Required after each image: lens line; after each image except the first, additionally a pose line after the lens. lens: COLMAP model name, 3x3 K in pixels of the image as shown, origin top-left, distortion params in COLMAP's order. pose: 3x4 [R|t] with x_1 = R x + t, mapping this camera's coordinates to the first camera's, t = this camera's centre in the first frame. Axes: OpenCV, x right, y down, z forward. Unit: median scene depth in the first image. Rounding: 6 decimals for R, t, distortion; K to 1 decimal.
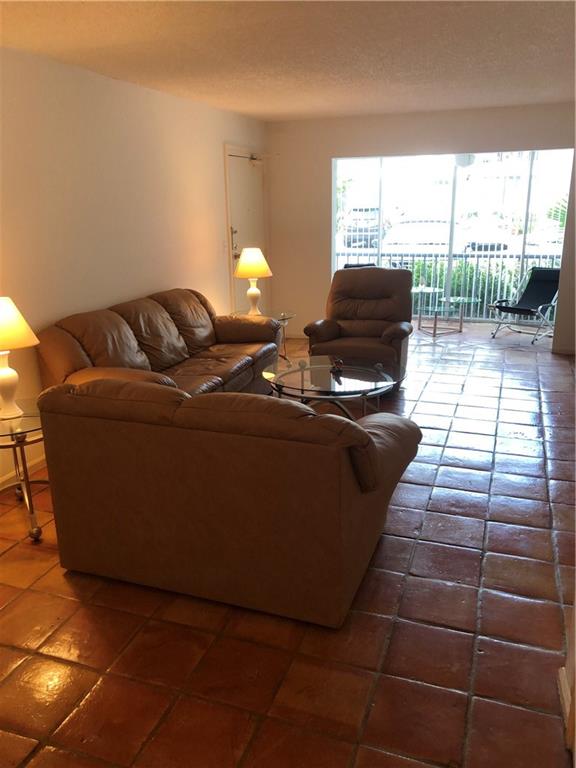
lens RADIAL K [[635.7, 0, 287.2], [0, 635.7, 381.5], [0, 0, 1]] dist [0.044773, -0.027341]
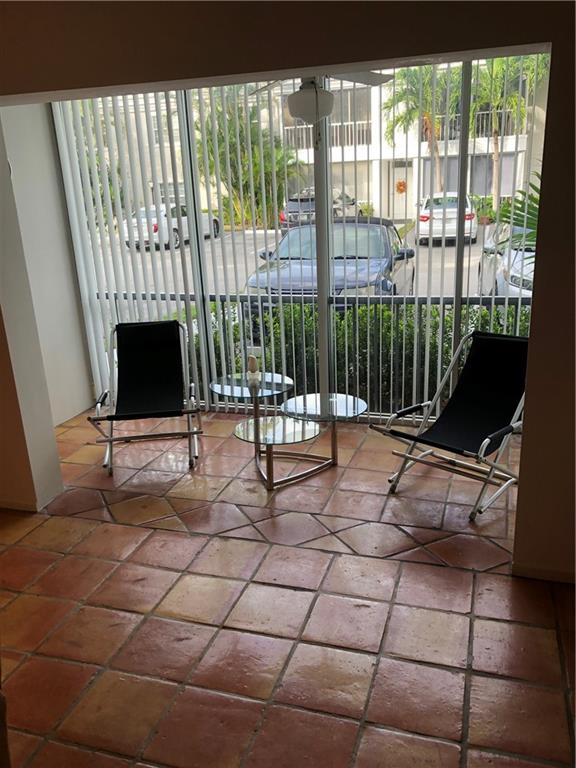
lens RADIAL K [[635.7, 0, 290.9], [0, 635.7, 384.3], [0, 0, 1]] dist [0.044773, -0.027341]
pose [[0.998805, -0.038432, 0.030193, 0.234883], [0.037772, 0.999041, 0.022126, -0.158019], [-0.031015, -0.020959, 0.999299, 0.532550]]
